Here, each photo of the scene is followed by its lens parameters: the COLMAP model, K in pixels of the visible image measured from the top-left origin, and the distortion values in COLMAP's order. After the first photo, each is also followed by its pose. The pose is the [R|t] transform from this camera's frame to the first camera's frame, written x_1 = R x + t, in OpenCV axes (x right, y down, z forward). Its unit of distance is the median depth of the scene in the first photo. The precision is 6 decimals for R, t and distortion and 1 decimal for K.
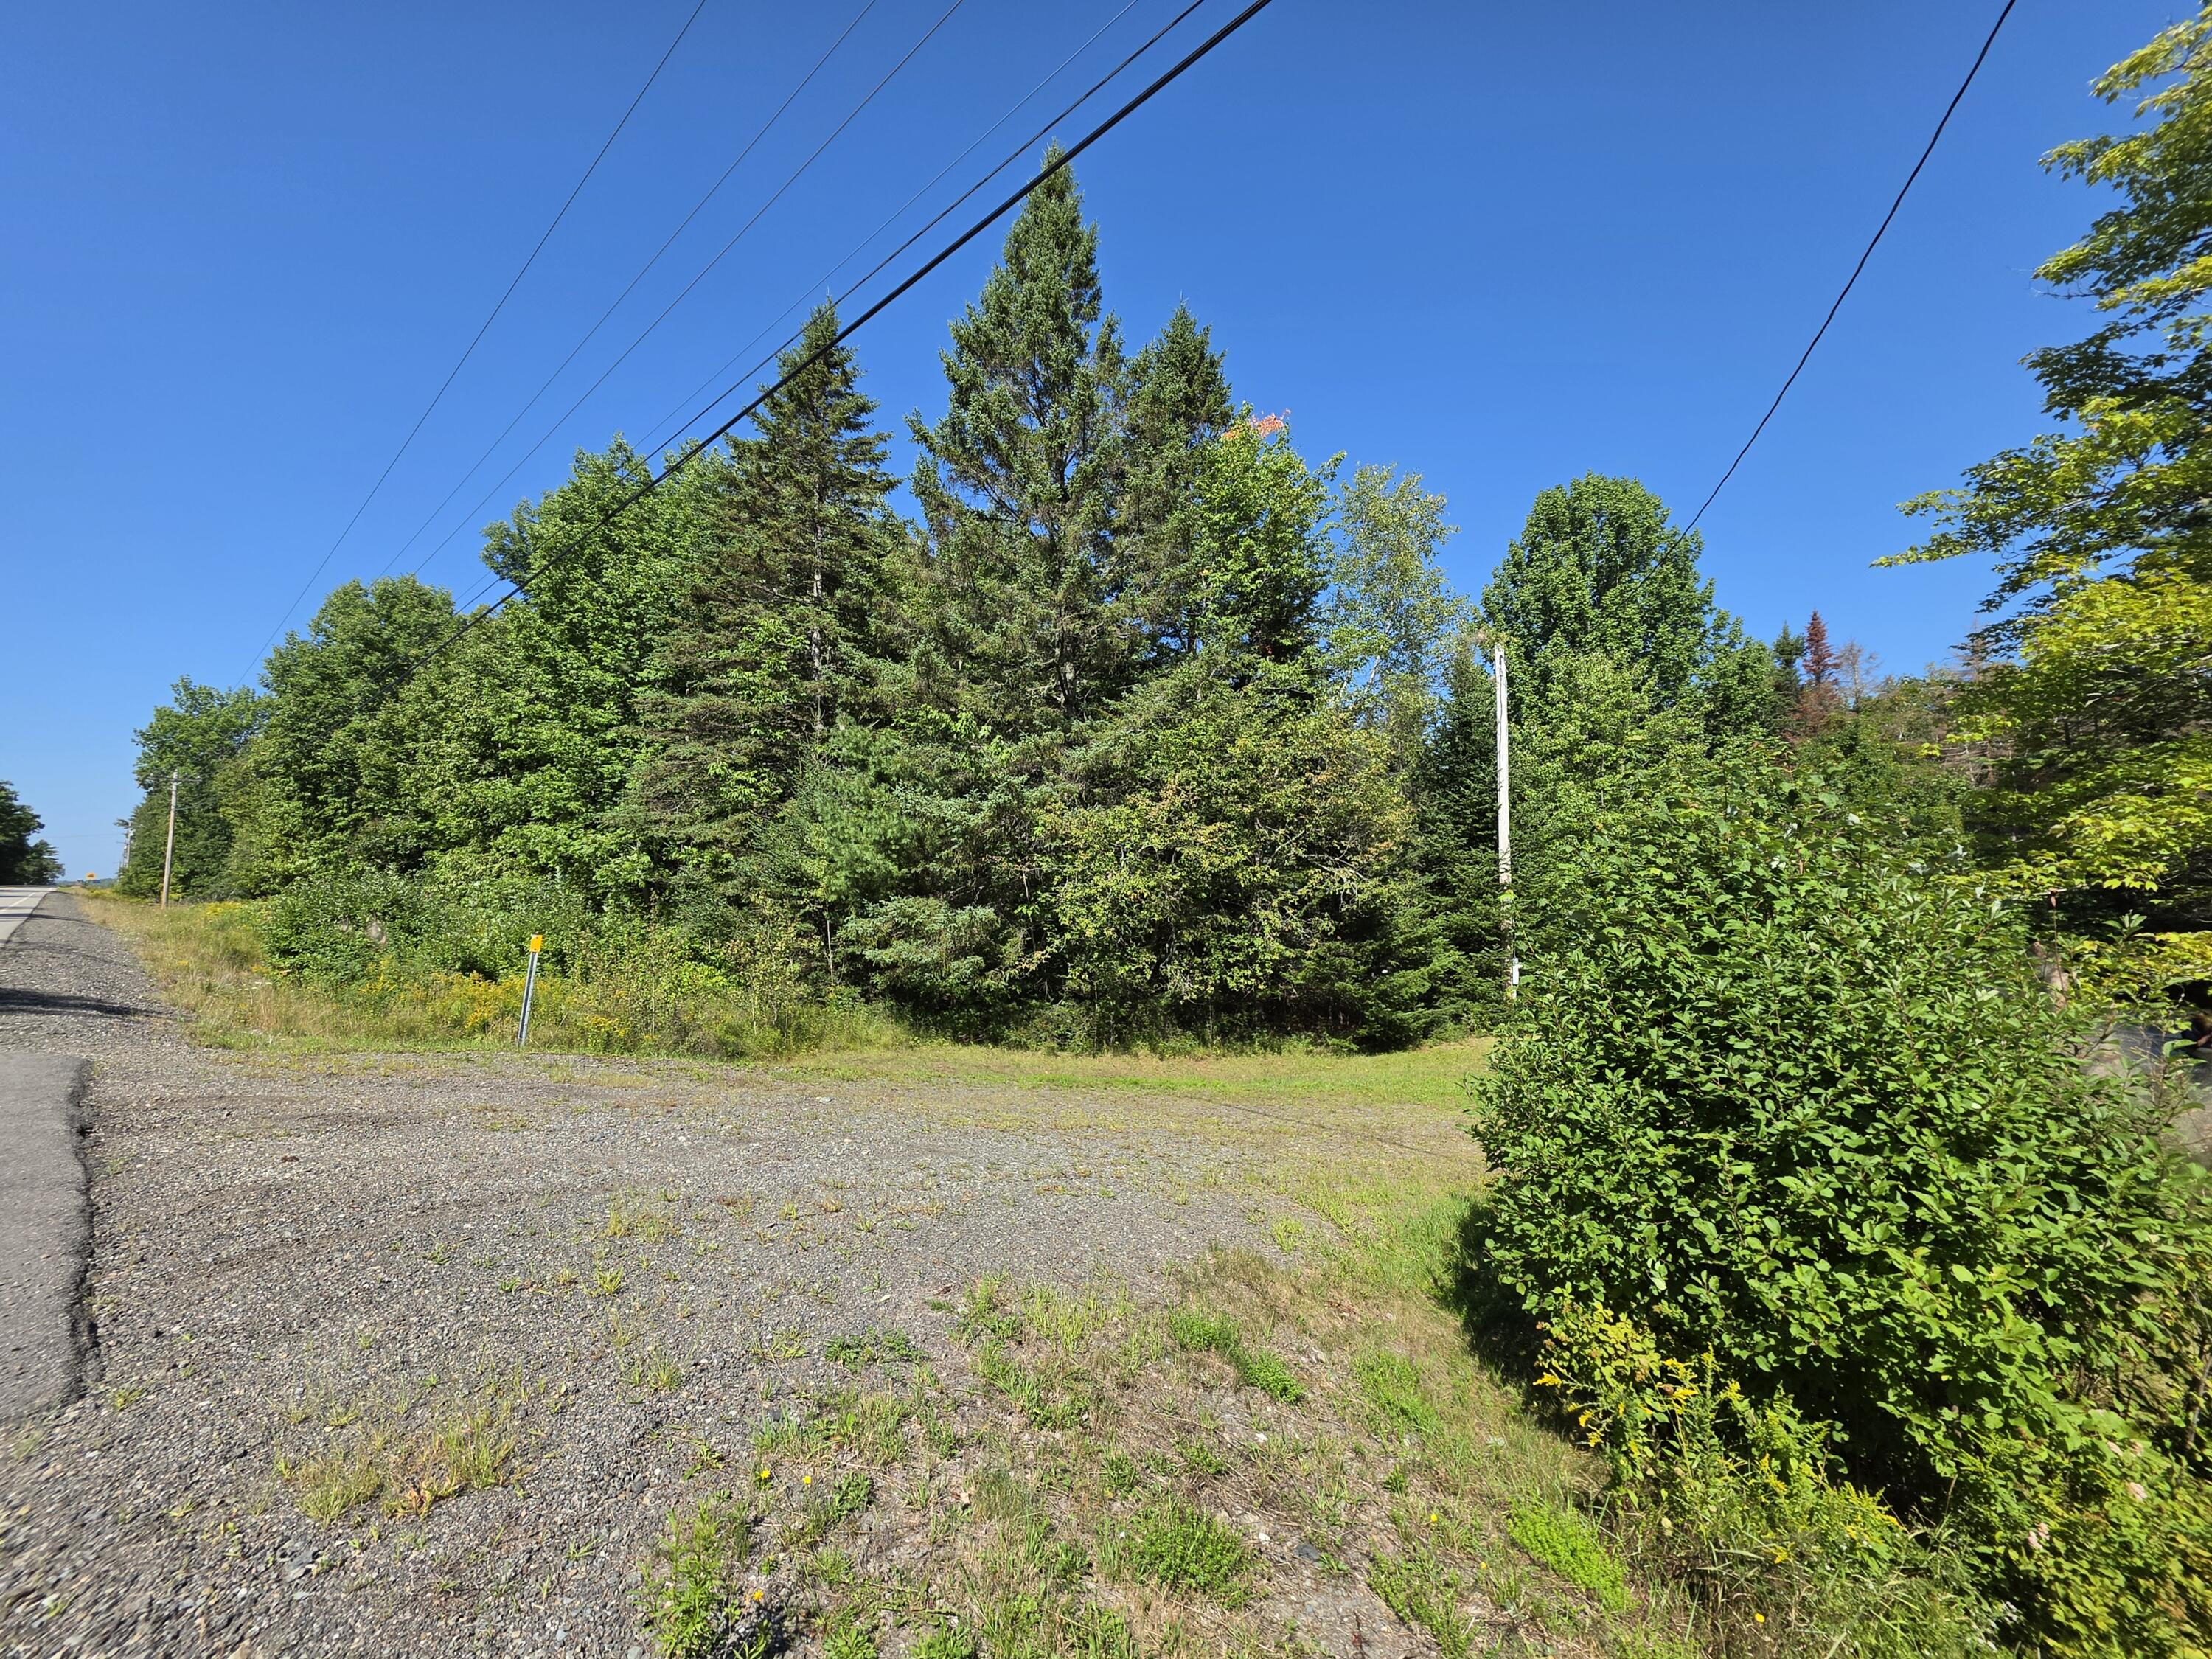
lens RADIAL K [[878.3, 0, 1114.9], [0, 878.3, 824.0], [0, 0, 1]] dist [-0.003463, 0.000505]
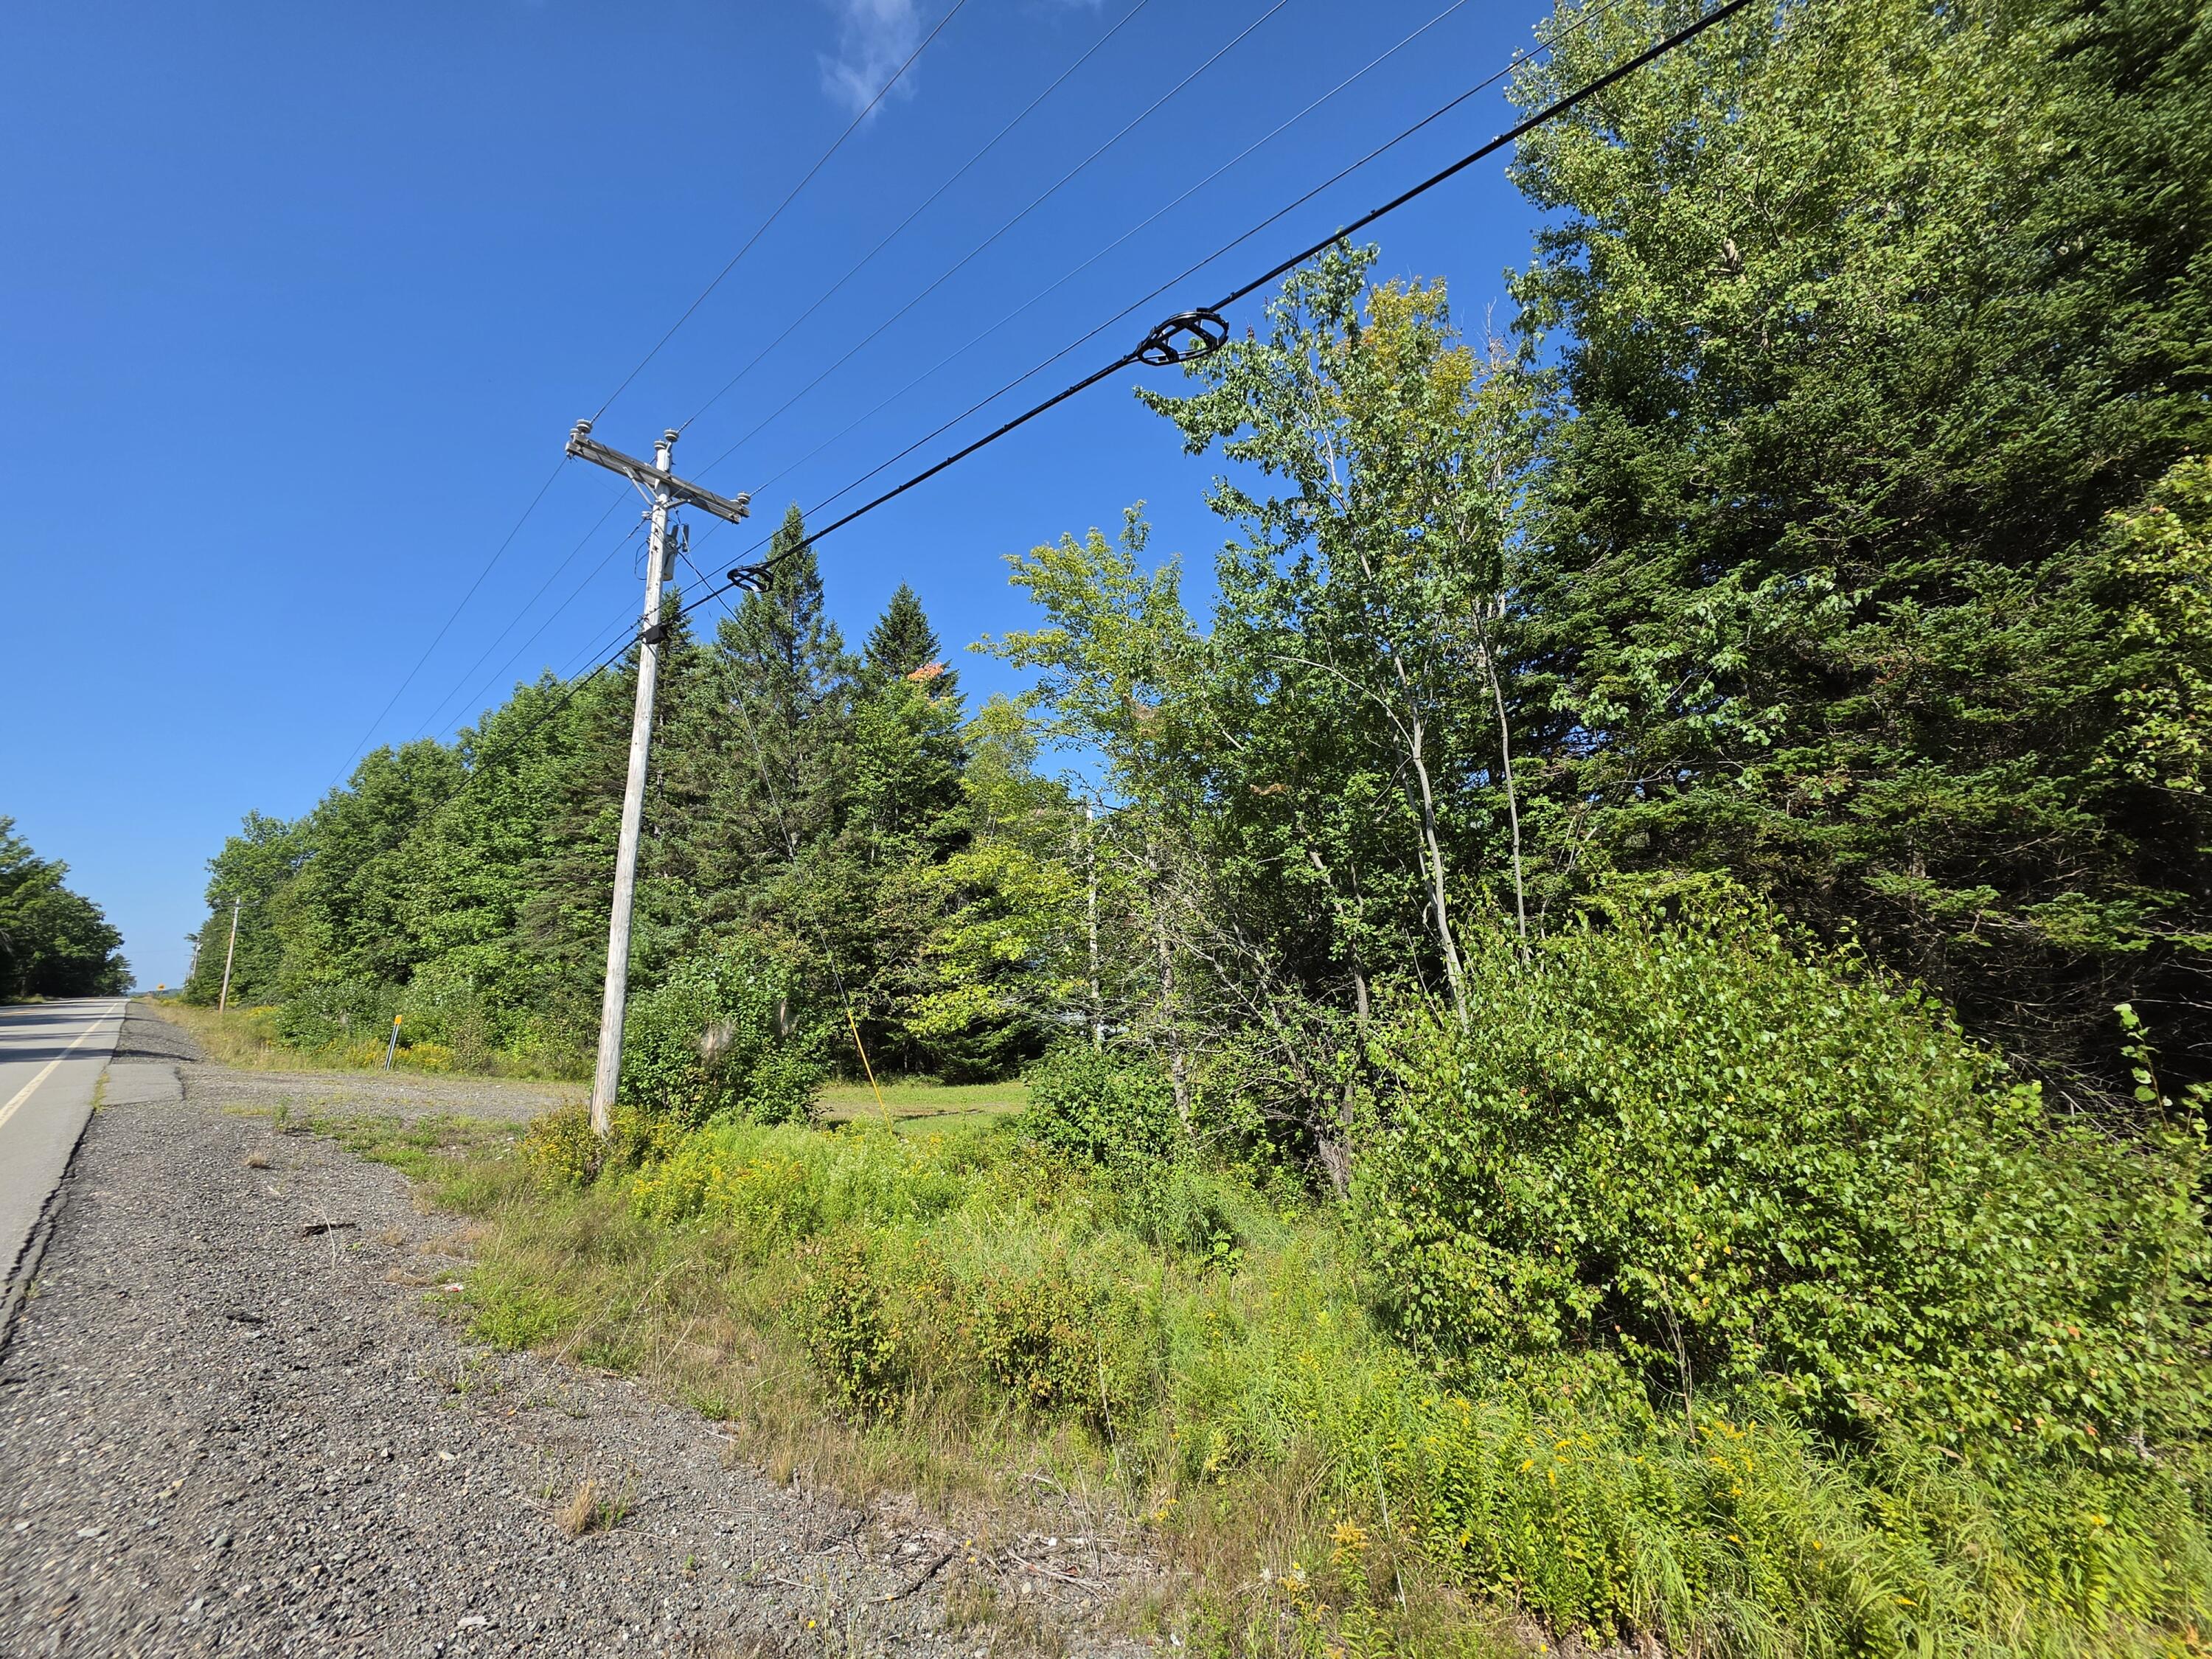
lens RADIAL K [[878.3, 0, 1103.7], [0, 878.3, 826.0], [0, 0, 1]] dist [-0.003463, 0.000505]
pose [[0.998659, -0.029208, -0.042737, 0.211971], [0.024871, 0.994806, -0.098701, -0.012324], [0.045398, 0.097506, 0.994199, -0.190544]]
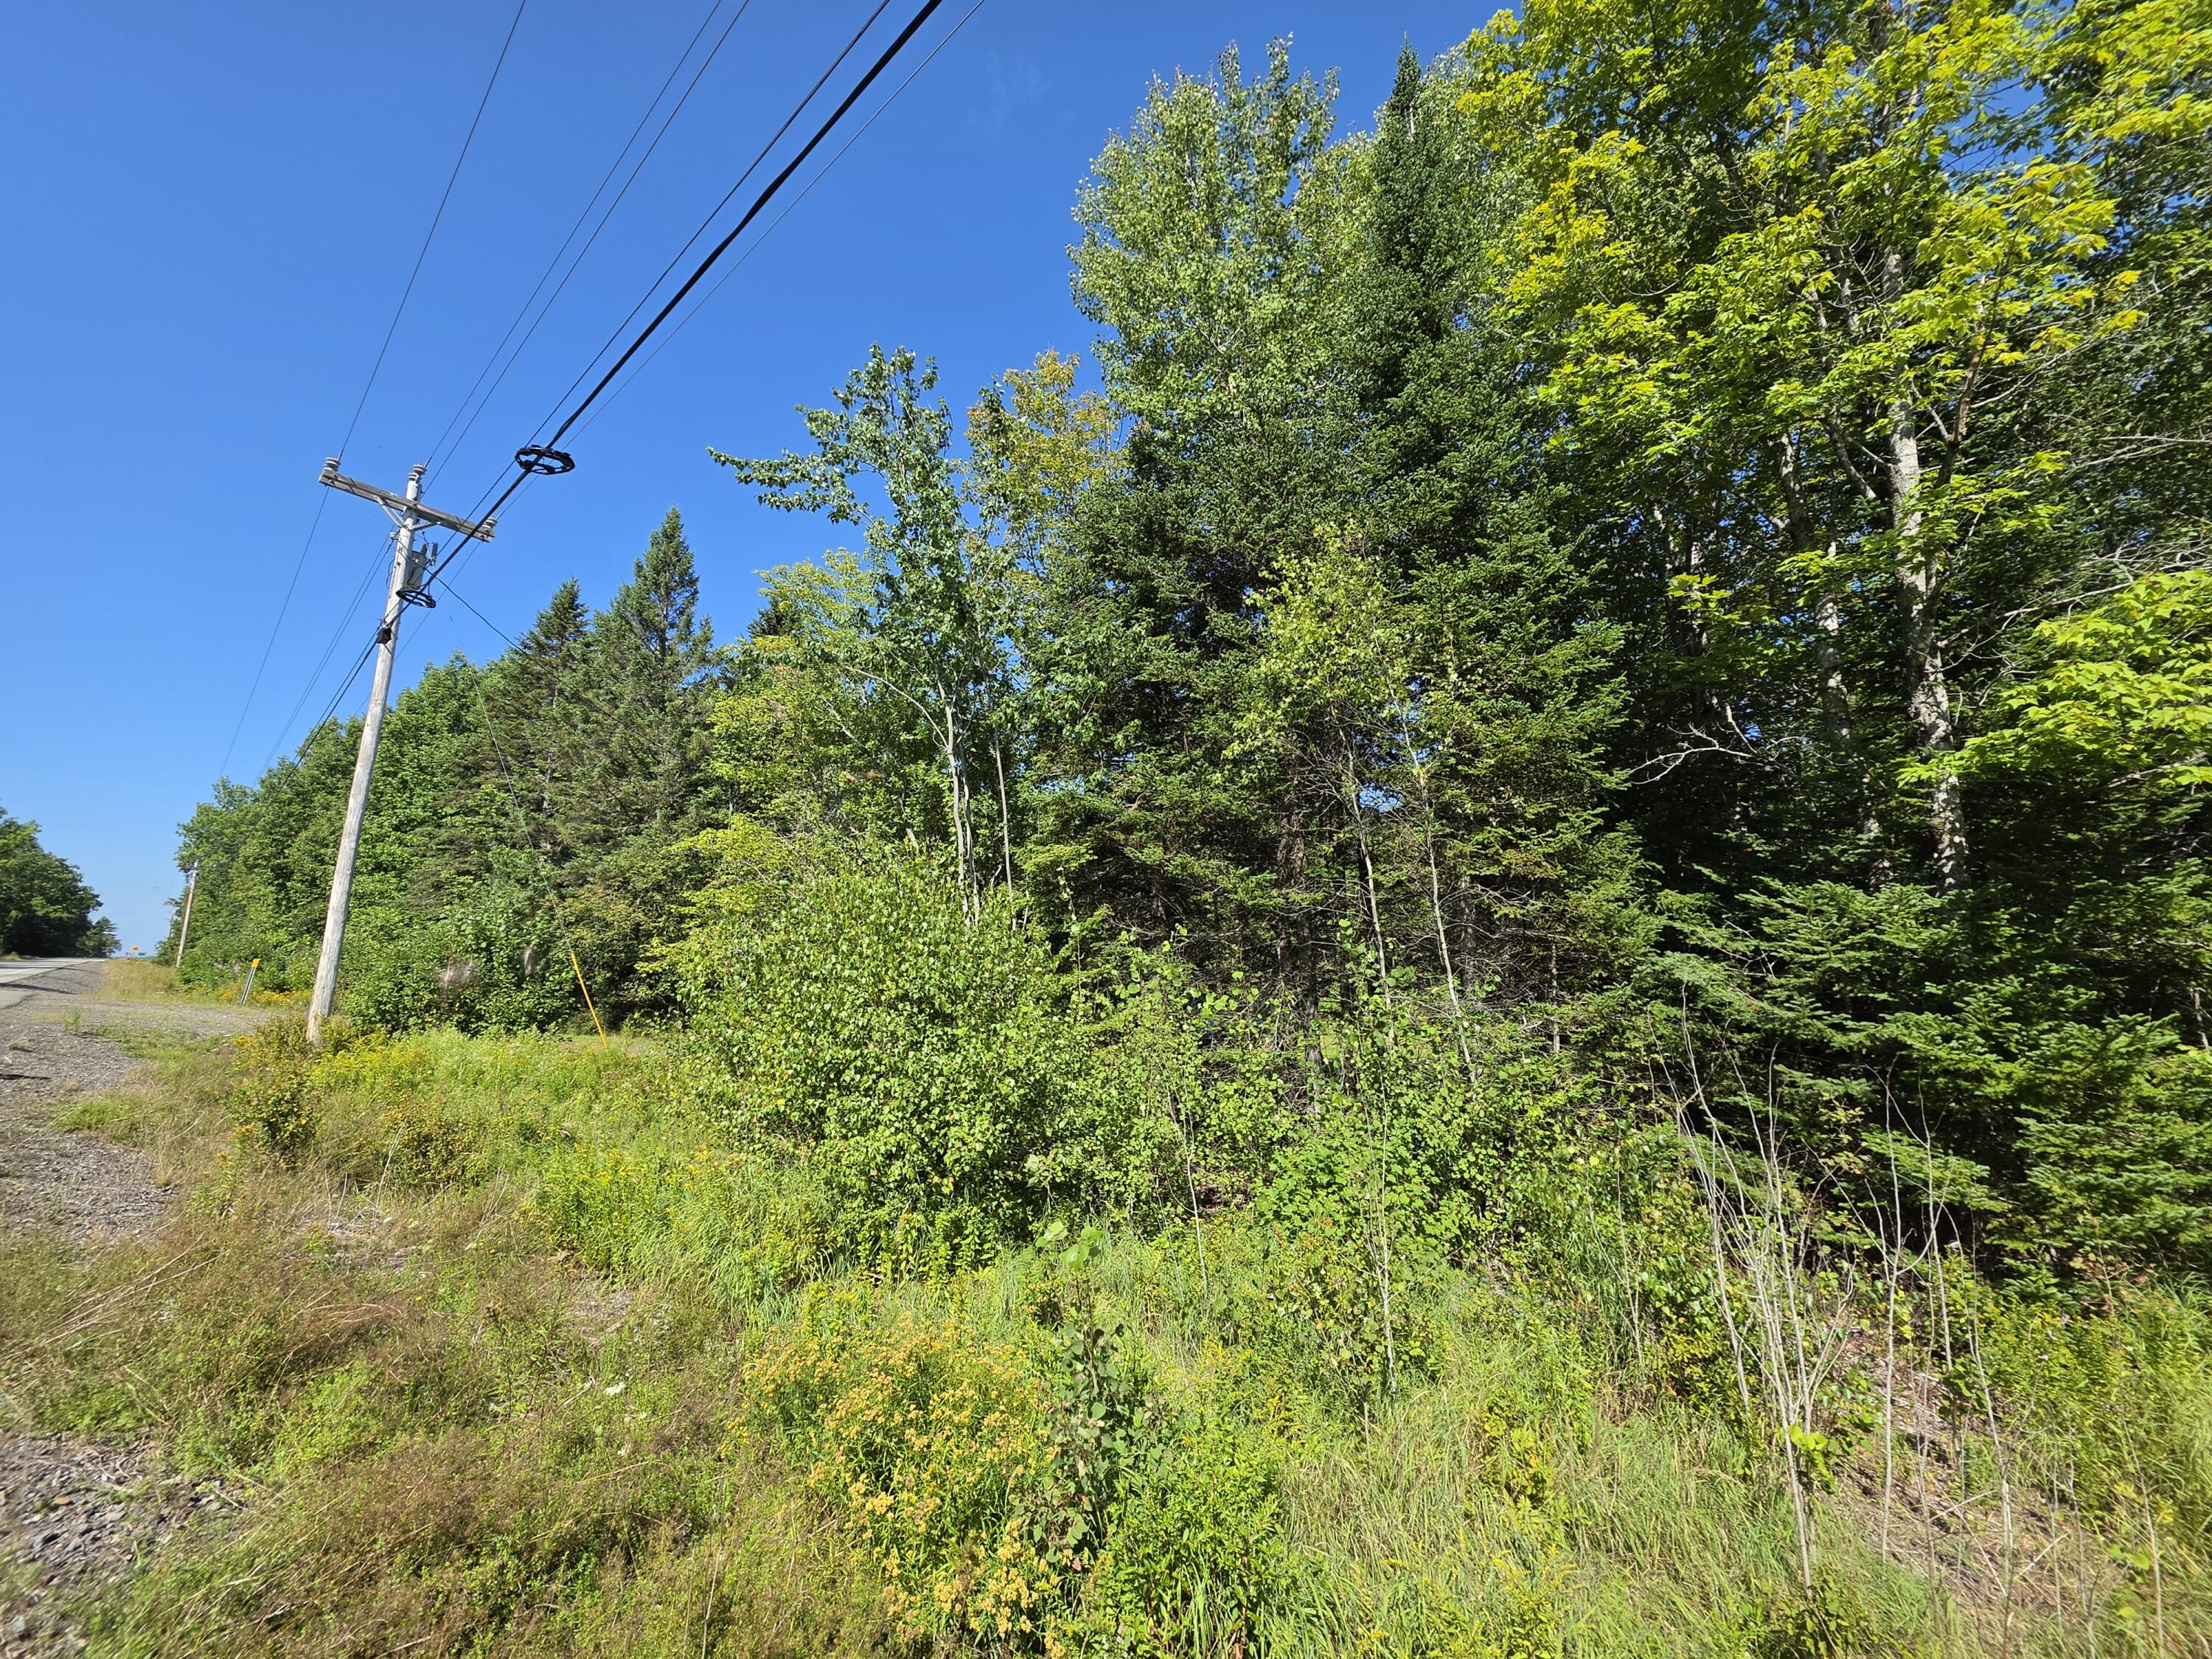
lens RADIAL K [[878.3, 0, 1100.0], [0, 878.3, 829.0], [0, 0, 1]] dist [-0.003463, 0.000505]
pose [[0.999131, 0.000864, -0.041665, 0.327318], [-0.004541, 0.996088, -0.088245, -0.002795], [0.041426, 0.088358, 0.995227, -0.236574]]
